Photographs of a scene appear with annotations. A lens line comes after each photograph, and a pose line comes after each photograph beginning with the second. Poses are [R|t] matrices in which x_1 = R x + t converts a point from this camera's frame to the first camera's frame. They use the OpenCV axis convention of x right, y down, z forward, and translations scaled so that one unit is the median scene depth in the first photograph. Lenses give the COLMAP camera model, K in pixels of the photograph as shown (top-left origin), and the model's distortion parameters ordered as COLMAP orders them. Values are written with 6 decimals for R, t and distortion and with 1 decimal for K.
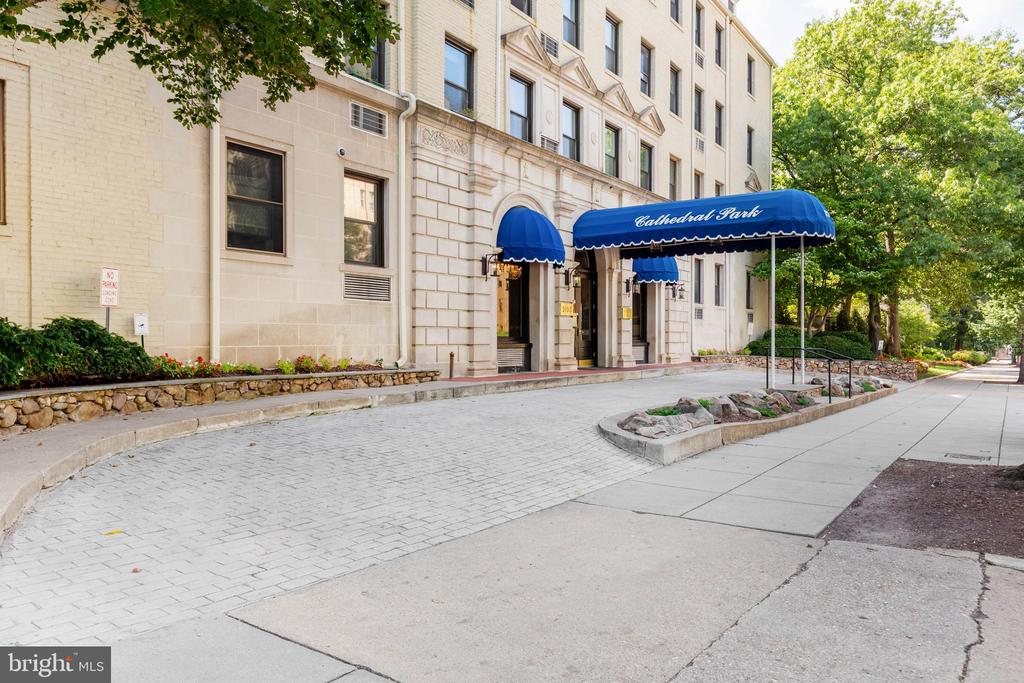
lens RADIAL K [[695.7, 0, 509.9], [0, 695.7, 340.6], [0, 0, 1]] dist [-0.000130, -0.004129]
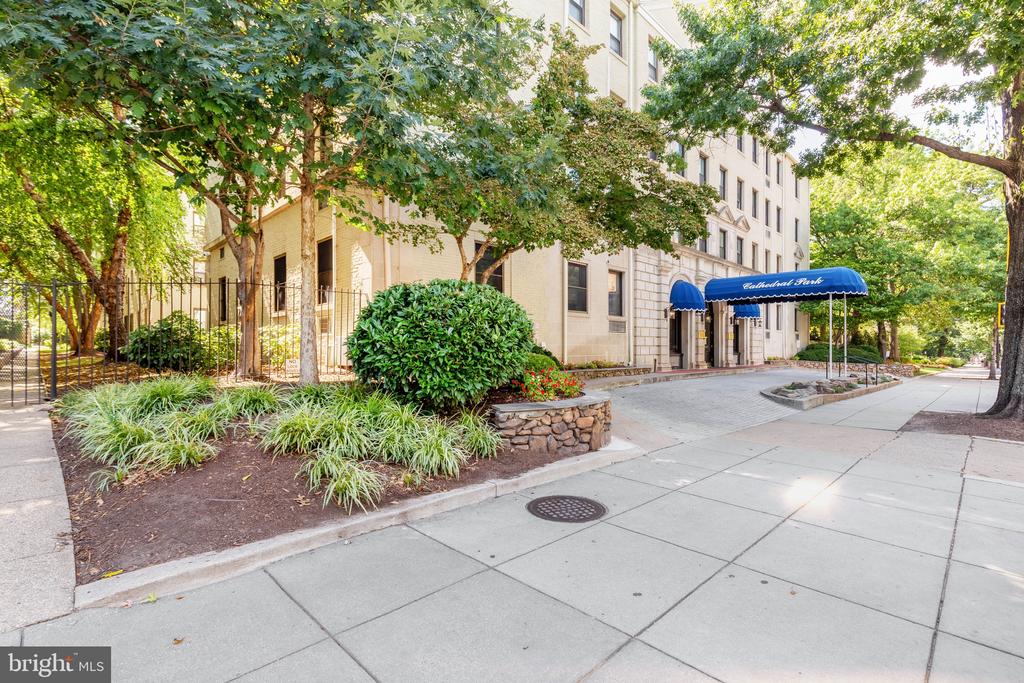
lens RADIAL K [[468.8, 0, 515.6], [0, 468.8, 348.3], [0, 0, 1]] dist [0.003129, -0.000588]
pose [[0.987522, -0.001458, -0.157476, -0.180056], [0.001063, 0.999996, -0.002594, -0.006365], [0.157479, 0.002394, 0.987519, -0.250334]]
